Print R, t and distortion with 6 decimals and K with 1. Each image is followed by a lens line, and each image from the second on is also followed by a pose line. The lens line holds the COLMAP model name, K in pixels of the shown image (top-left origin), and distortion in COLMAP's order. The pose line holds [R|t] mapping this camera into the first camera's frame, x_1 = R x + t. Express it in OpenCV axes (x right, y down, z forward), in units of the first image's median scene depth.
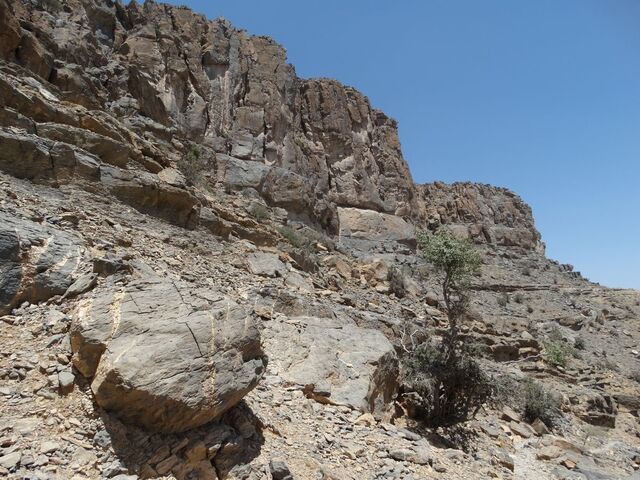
lens RADIAL K [[450.8, 0, 323.1], [0, 450.8, 240.6], [0, 0, 1]] dist [0.002469, -0.000059]
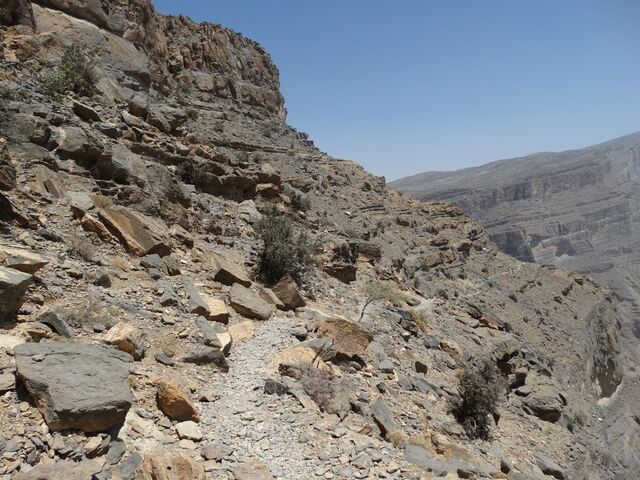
lens RADIAL K [[450.8, 0, 323.1], [0, 450.8, 240.6], [0, 0, 1]] dist [0.002469, -0.000059]
pose [[0.848569, -0.009884, 0.528992, 0.036640], [-0.145502, 0.956915, 0.251282, 0.033487], [-0.508684, -0.290199, 0.810570, 0.086546]]
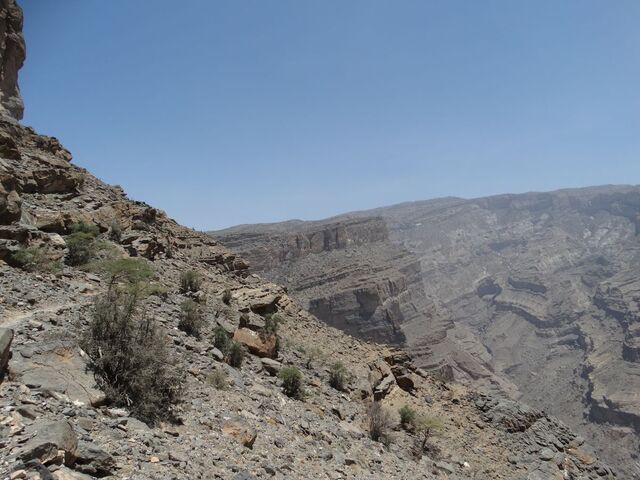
lens RADIAL K [[450.4, 0, 321.9], [0, 450.4, 241.9], [0, 0, 1]] dist [-0.009305, -0.000784]
pose [[0.362481, 0.125710, 0.923474, 0.081687], [-0.216444, 0.975125, -0.047782, 0.058949], [-0.906509, -0.182561, 0.380673, 0.158502]]
